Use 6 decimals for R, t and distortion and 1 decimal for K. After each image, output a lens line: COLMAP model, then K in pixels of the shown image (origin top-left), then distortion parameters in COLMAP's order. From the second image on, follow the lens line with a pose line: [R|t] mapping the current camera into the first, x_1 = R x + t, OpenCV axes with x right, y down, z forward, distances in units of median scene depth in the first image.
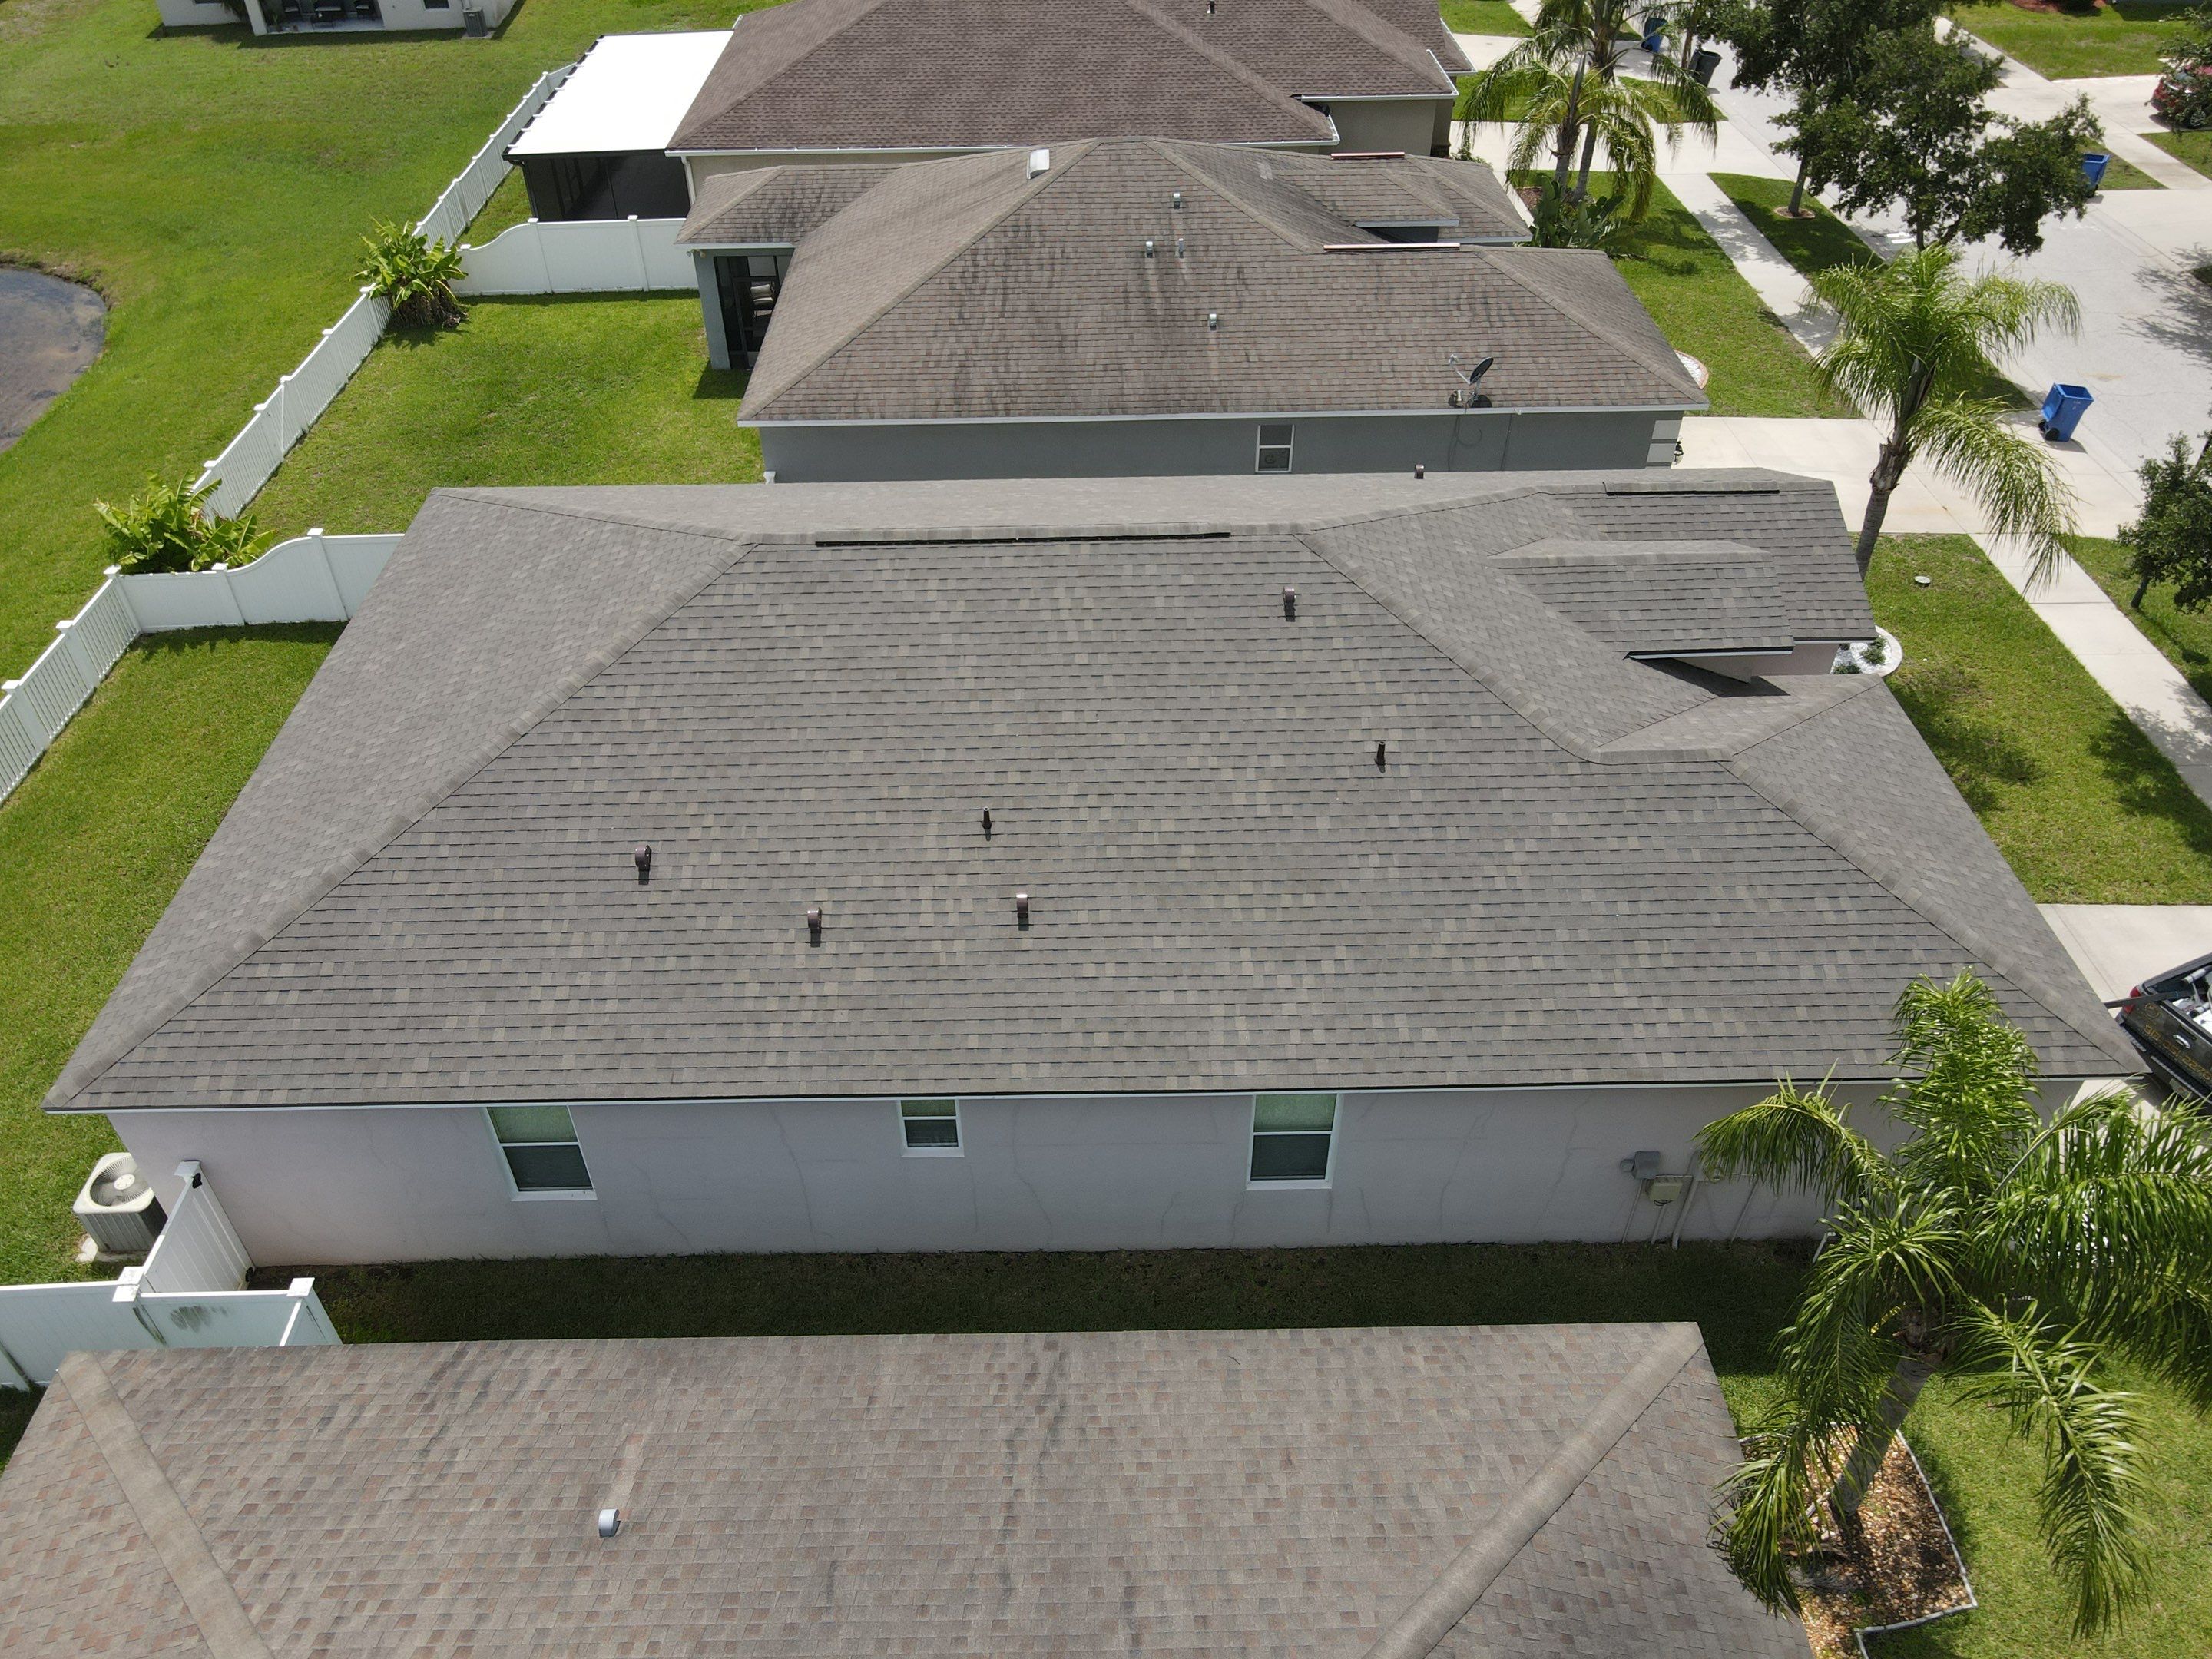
lens RADIAL K [[1665.1, 0, 1071.2], [0, 1665.1, 794.1], [0, 0, 1]] dist [0.001892, 0.003167]
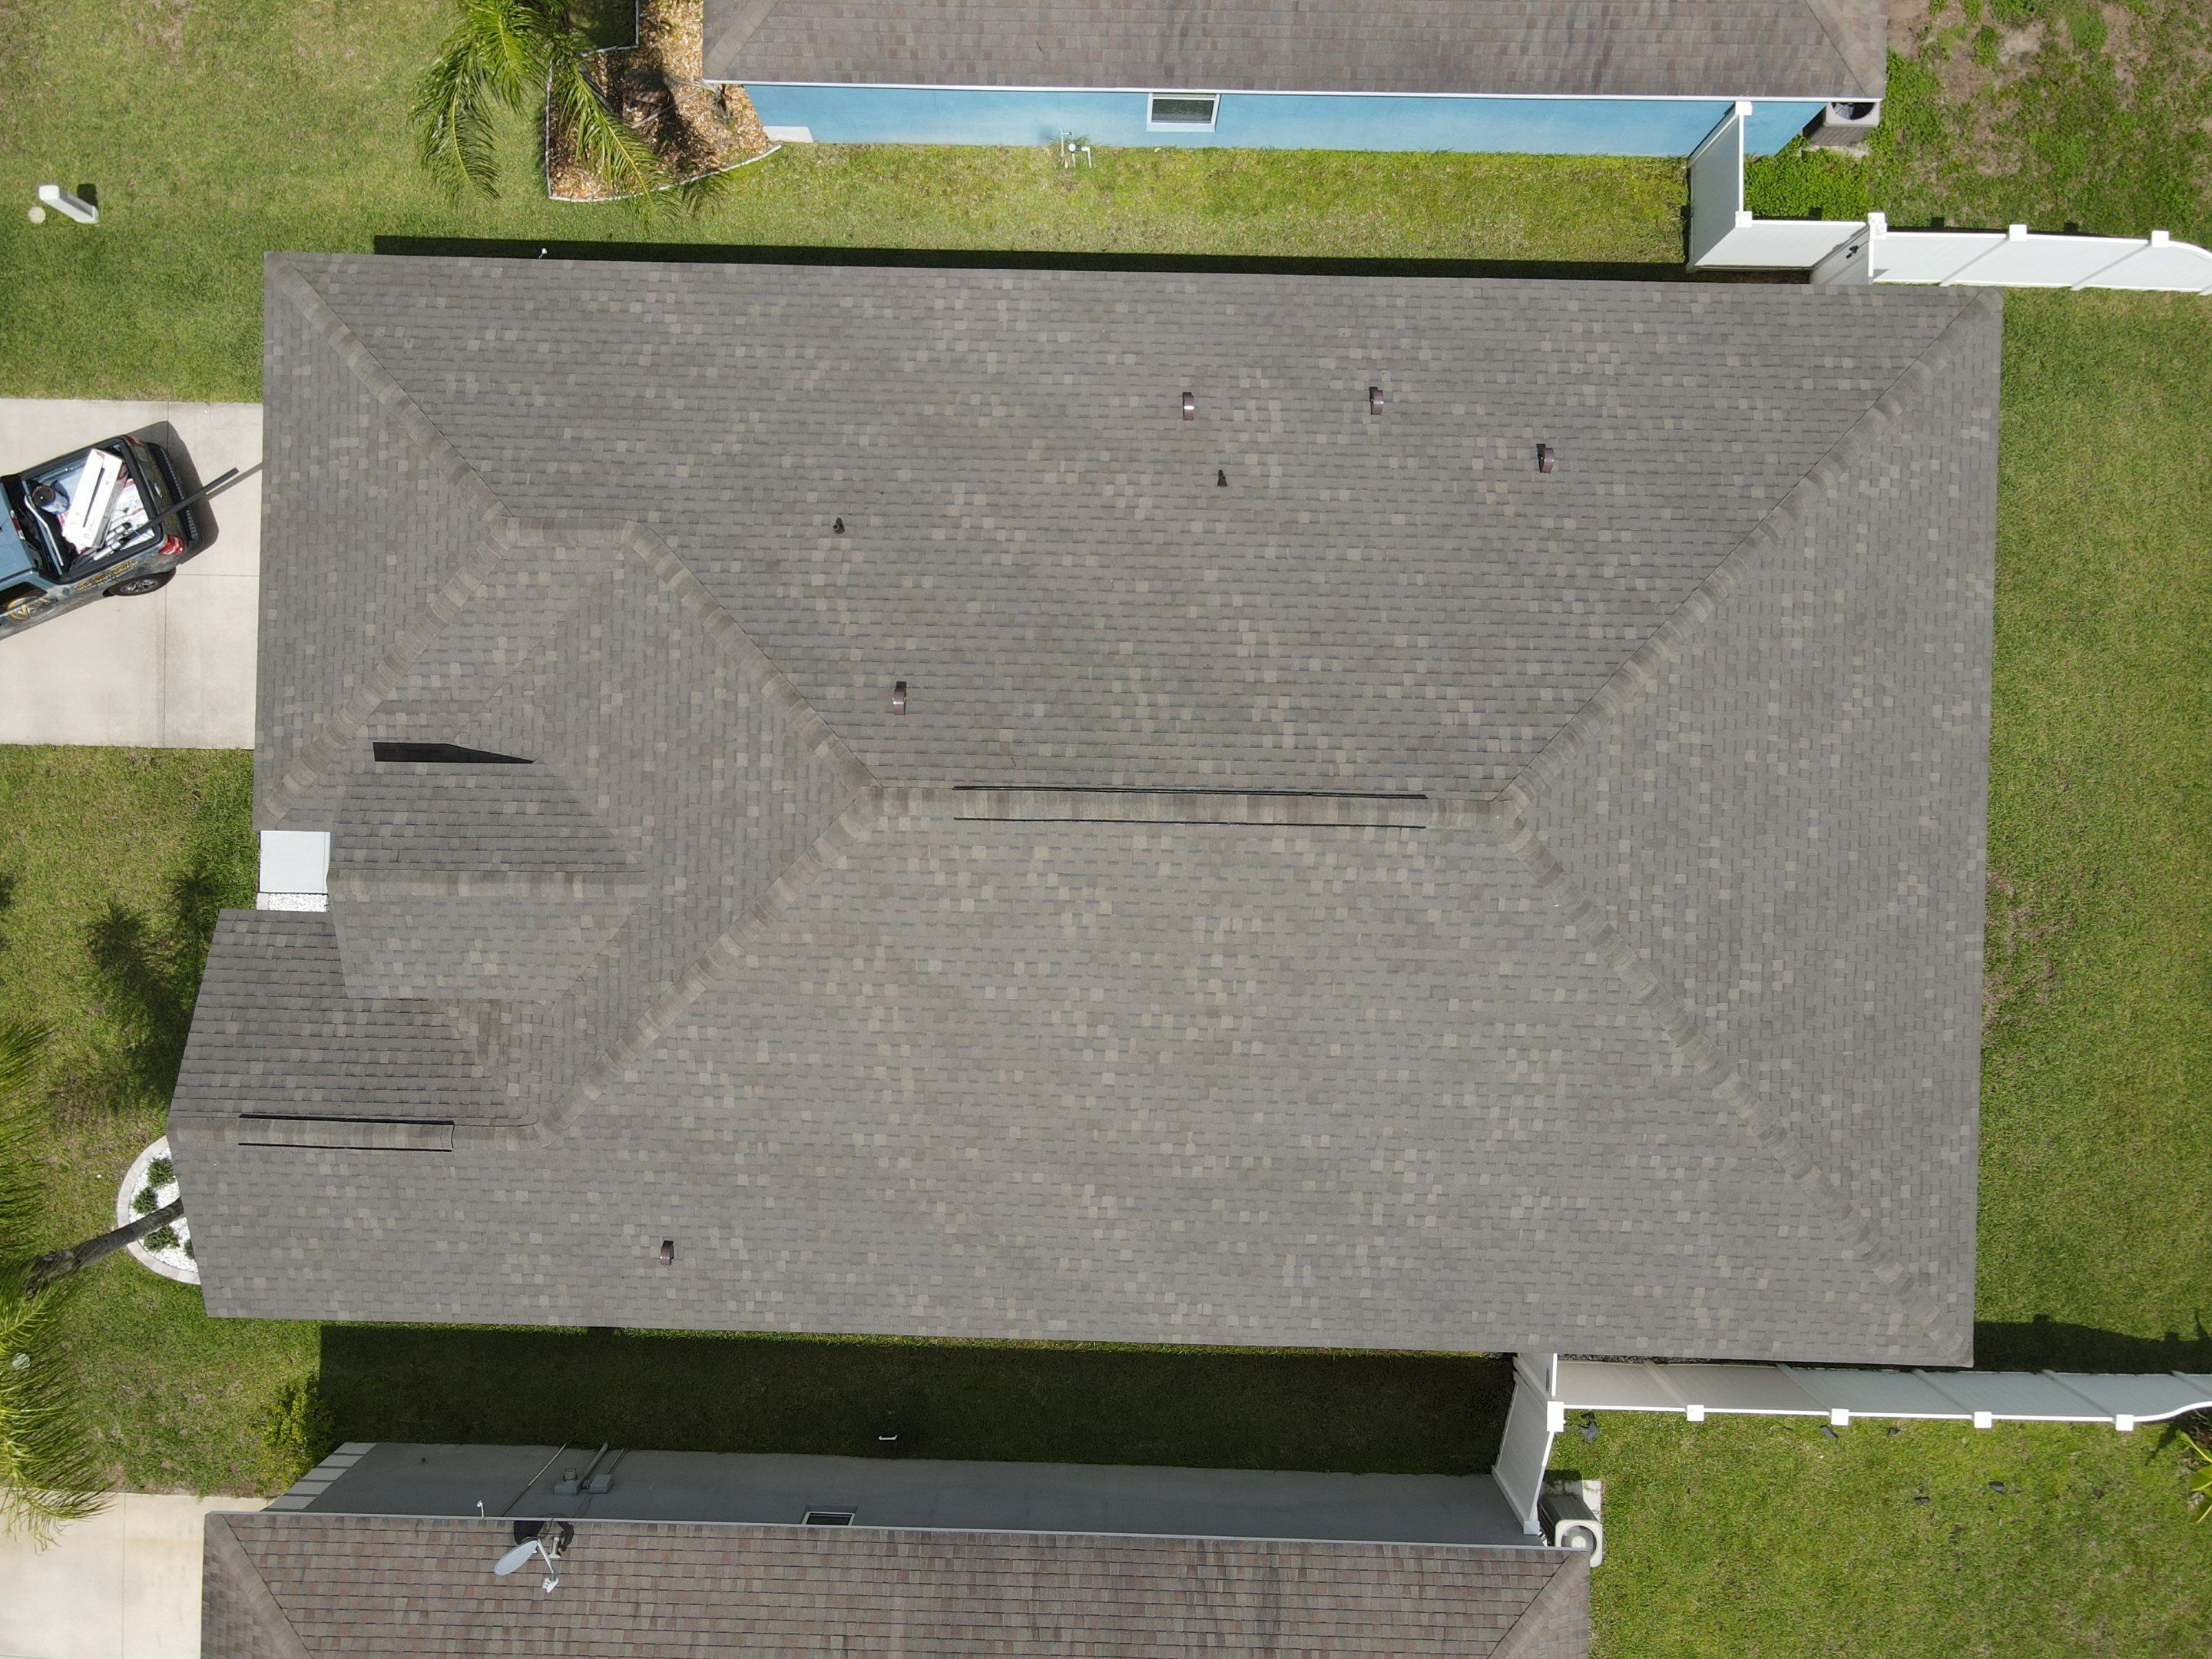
lens RADIAL K [[1592.7, 0, 1076.5], [0, 1592.7, 821.9], [0, 0, 1]] dist [0.002412, 0.006903]
pose [[-0.999087, -0.030452, 0.029972, 0.005135], [0.042394, -0.619009, 0.784239, -0.893226], [-0.005329, 0.784793, 0.619734, 0.536723]]
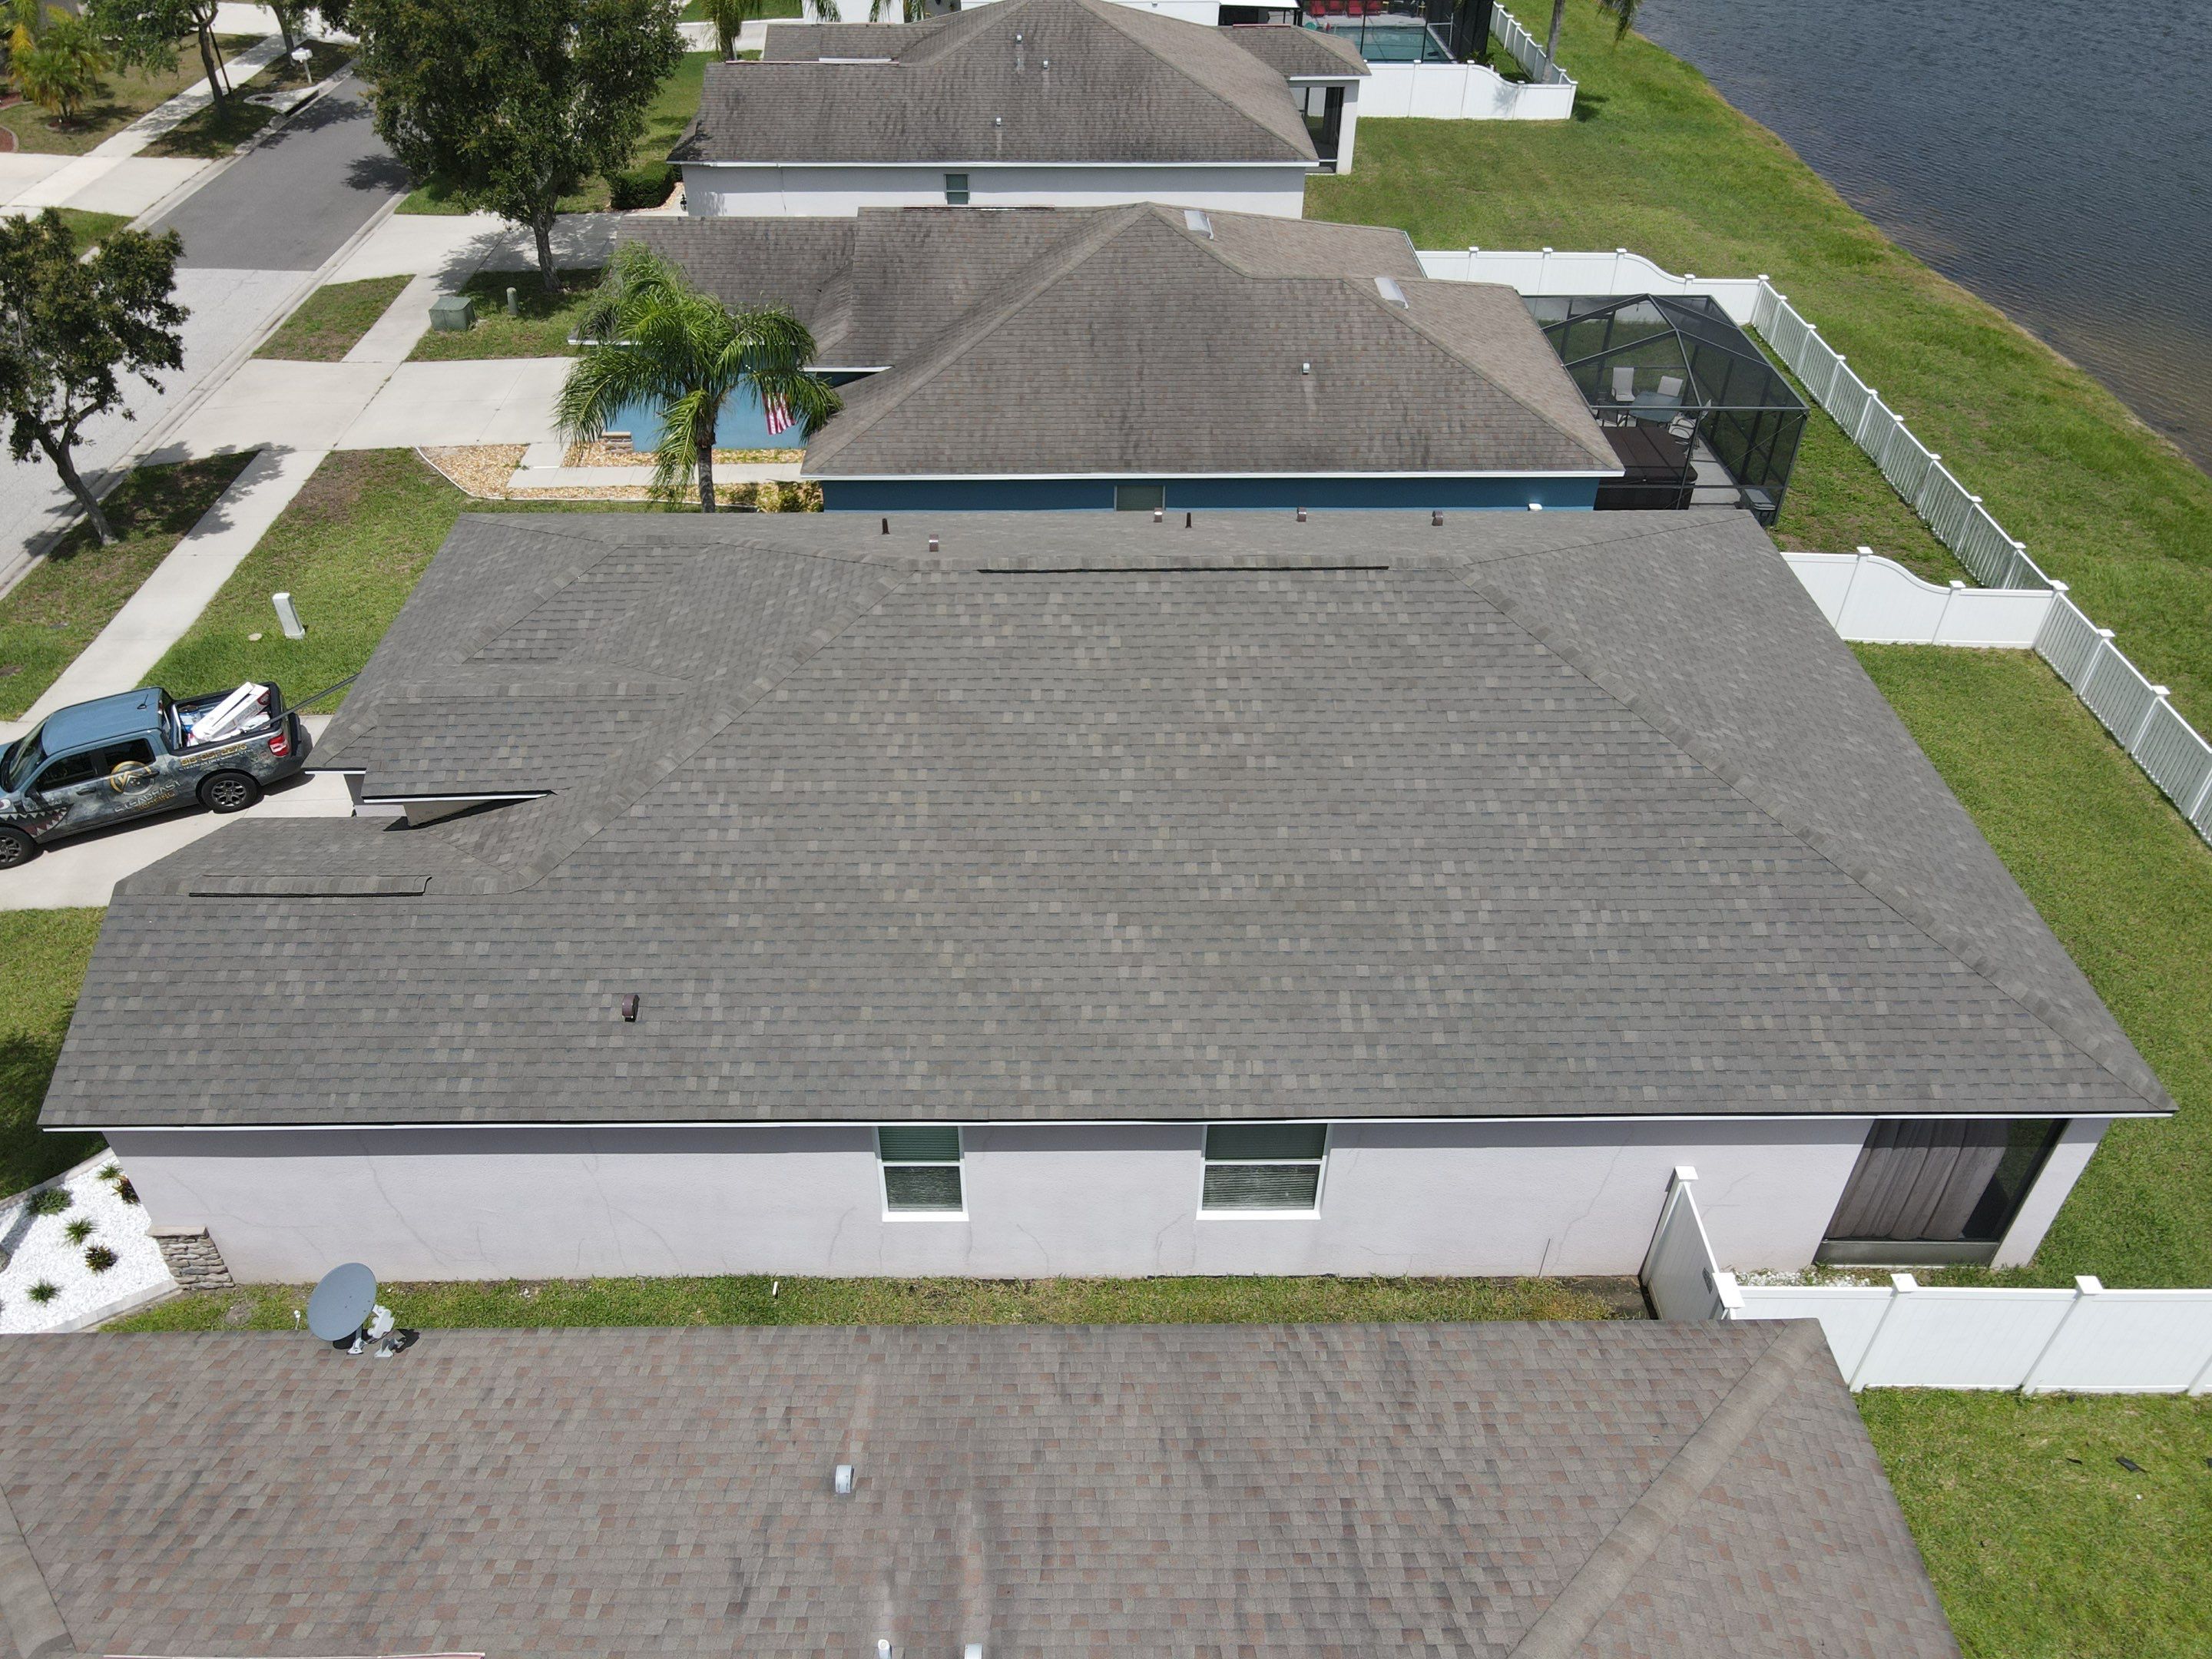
lens RADIAL K [[1619.6, 0, 1072.4], [0, 1619.6, 824.2], [0, 0, 1]] dist [-0.015700, 0.058442]
pose [[-0.999854, 0.013599, 0.010309, 0.032744], [0.013226, 0.235818, 0.971707, -1.173702], [0.010783, 0.971702, -0.235963, 1.514571]]
